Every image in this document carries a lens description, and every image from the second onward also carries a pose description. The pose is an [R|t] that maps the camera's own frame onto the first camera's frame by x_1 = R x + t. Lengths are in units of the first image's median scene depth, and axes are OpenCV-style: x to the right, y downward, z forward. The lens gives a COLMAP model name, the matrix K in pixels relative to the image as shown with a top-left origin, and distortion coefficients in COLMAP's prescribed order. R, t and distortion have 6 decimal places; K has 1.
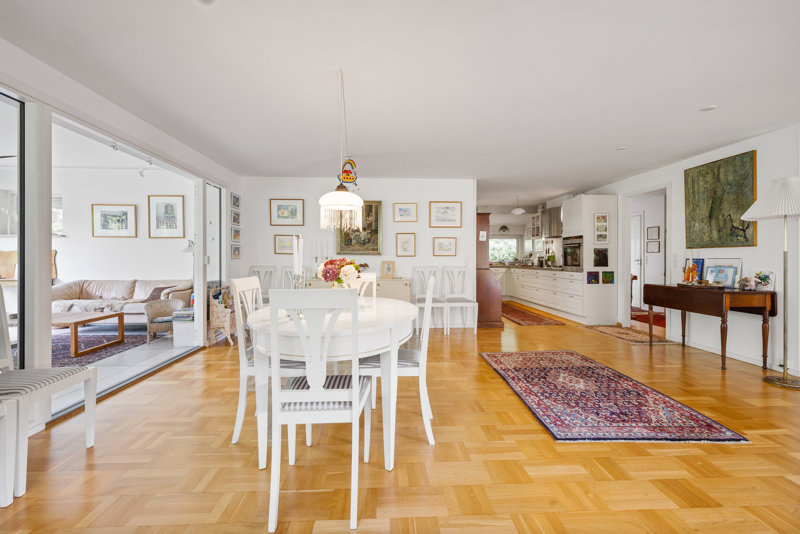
lens RADIAL K [[336.9, 0, 397.2], [0, 336.9, 258.0], [0, 0, 1]] dist [0.001899, 0.000462]
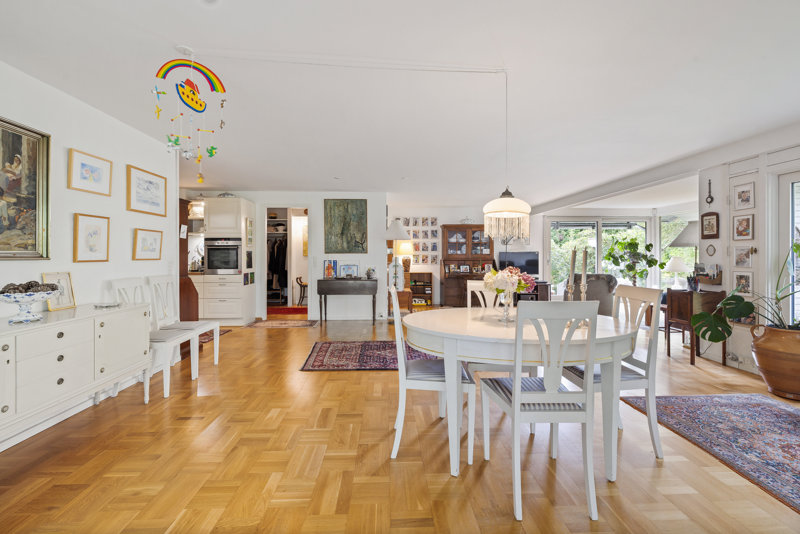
lens RADIAL K [[336.9, 0, 397.2], [0, 336.9, 258.0], [0, 0, 1]] dist [0.001899, 0.000462]
pose [[0.010904, -0.005933, 0.999923, -0.663630], [-0.000296, 0.999982, 0.005936, -0.019209], [-0.999941, -0.000360, 0.010902, 0.764027]]
